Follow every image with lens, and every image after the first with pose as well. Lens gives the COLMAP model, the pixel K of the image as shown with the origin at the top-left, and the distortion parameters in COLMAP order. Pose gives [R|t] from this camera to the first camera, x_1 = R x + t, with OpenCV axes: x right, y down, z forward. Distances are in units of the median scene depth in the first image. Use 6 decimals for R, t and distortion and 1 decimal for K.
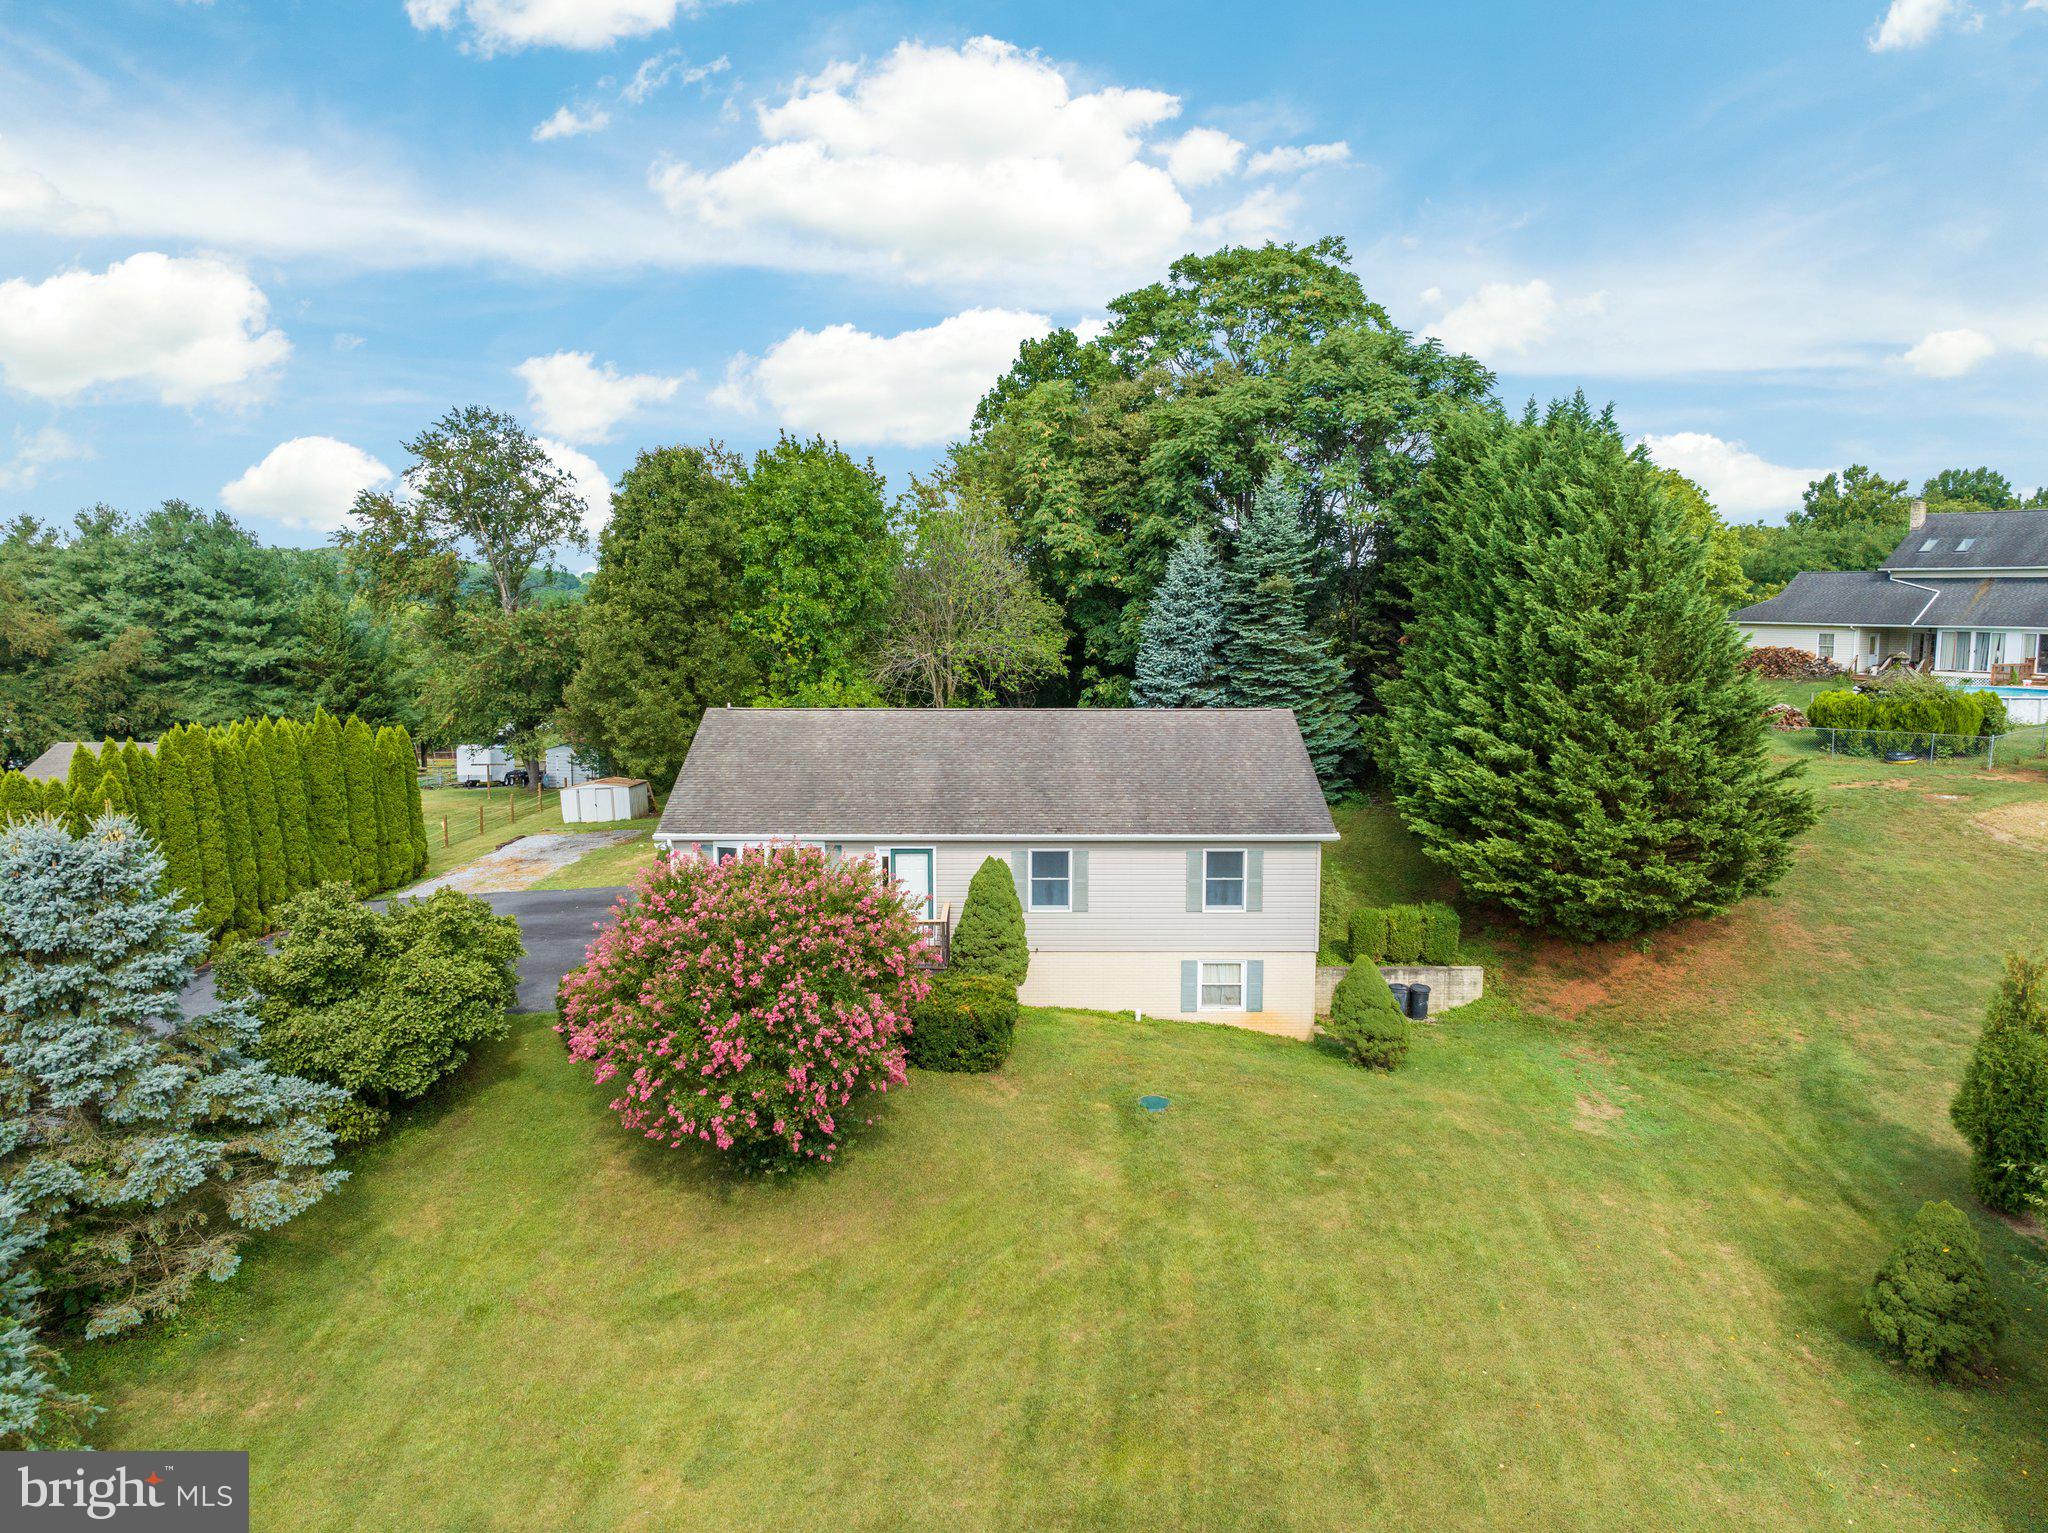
lens RADIAL K [[1441.9, 0, 1027.6], [0, 1441.9, 732.2], [0, 0, 1]] dist [-0.036797, -0.001137]
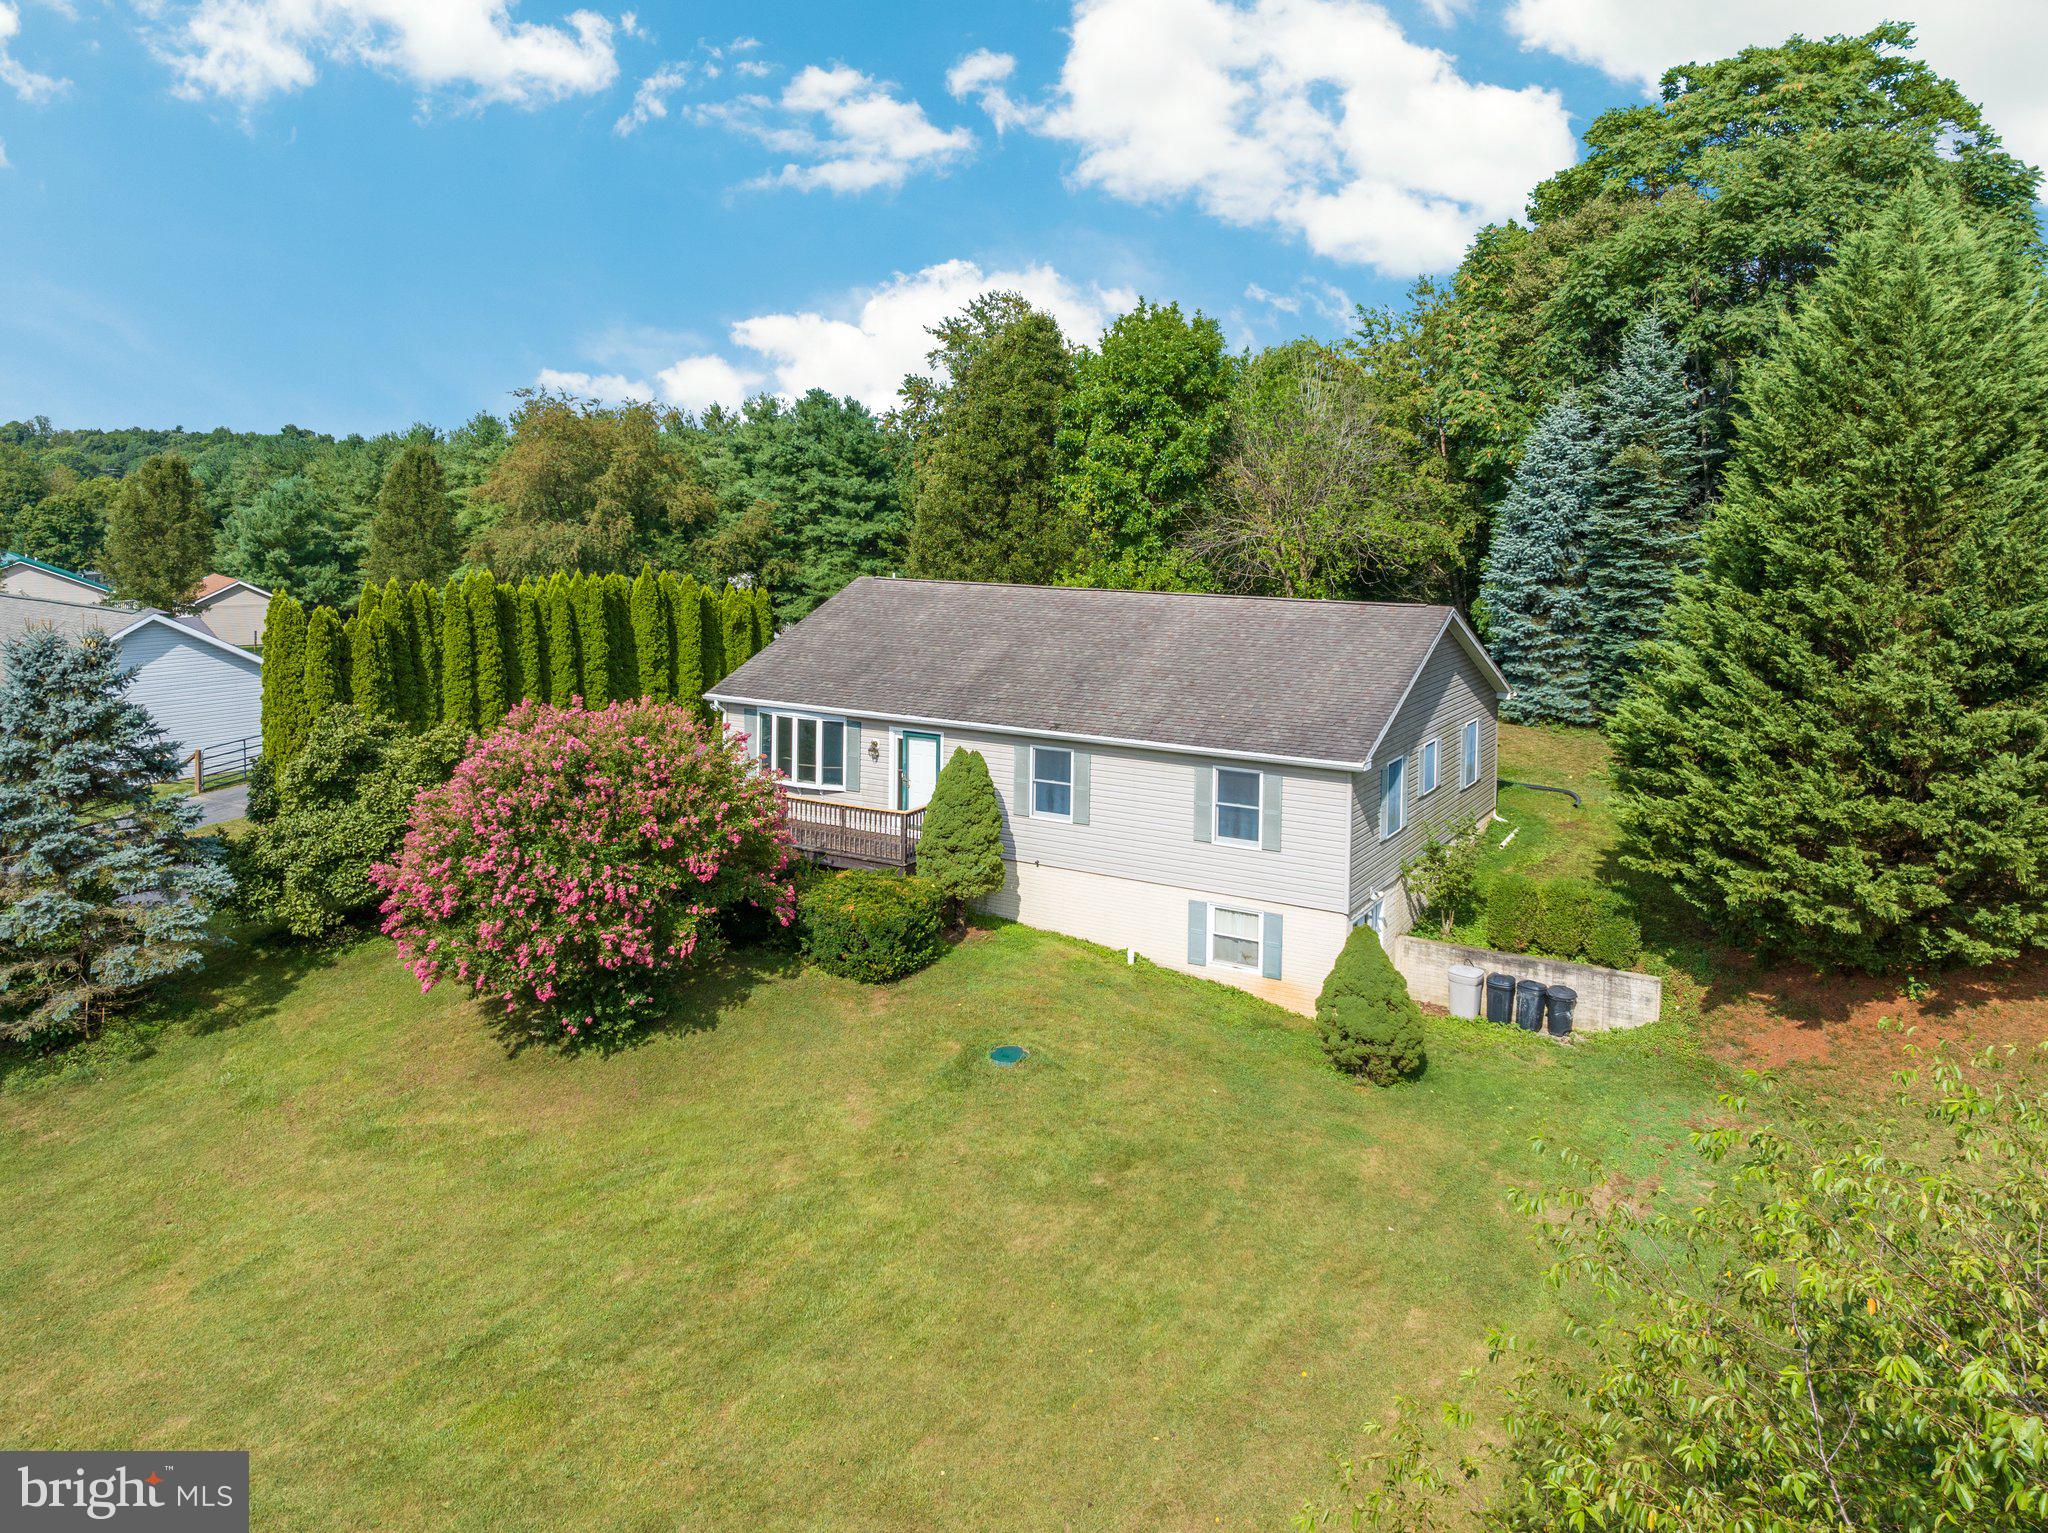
lens RADIAL K [[1504.5, 0, 1026.5], [0, 1504.5, 526.6], [0, 0, 1]] dist [-0.026296, 0.000488]
pose [[0.856669, 0.022527, -0.515375, 0.468065], [-0.057873, 0.996936, -0.052622, -0.004181], [0.512610, 0.074905, 0.855348, 0.200096]]
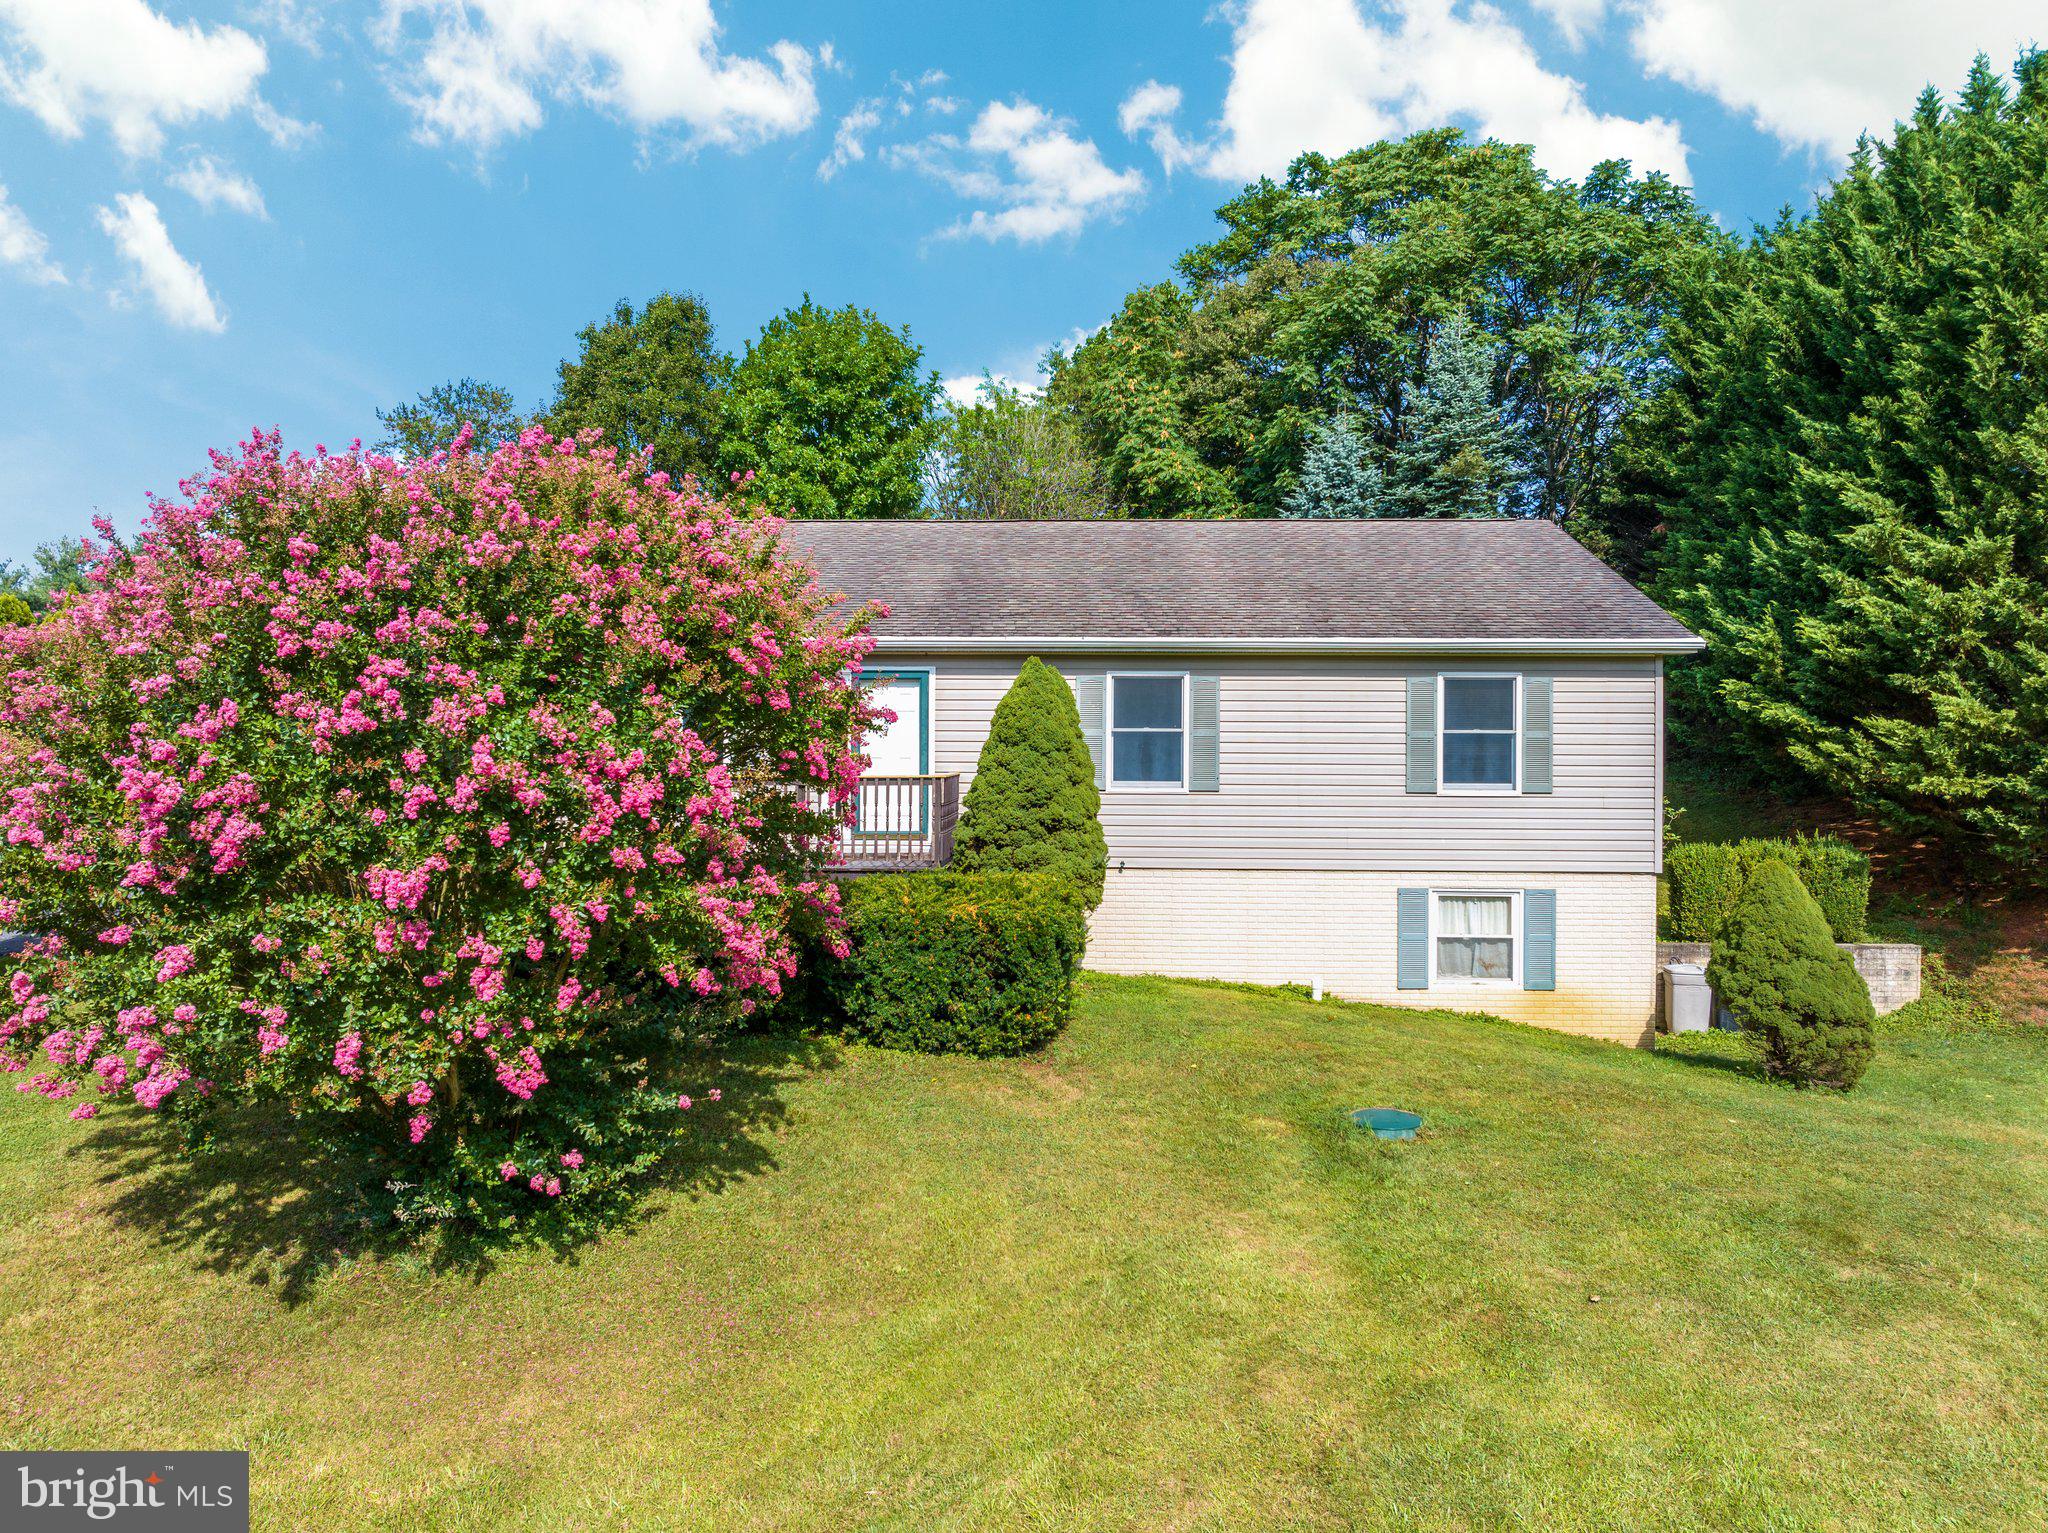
lens RADIAL K [[1441.0, 0, 1024.0], [0, 1441.0, 766.5], [0, 0, 1]] dist [-0.043518, 0.001660]
pose [[0.998197, 0.003463, -0.059918, 0.001944], [-0.009072, 0.995568, -0.093601, 0.164981], [0.059329, 0.093976, 0.993805, 0.468807]]
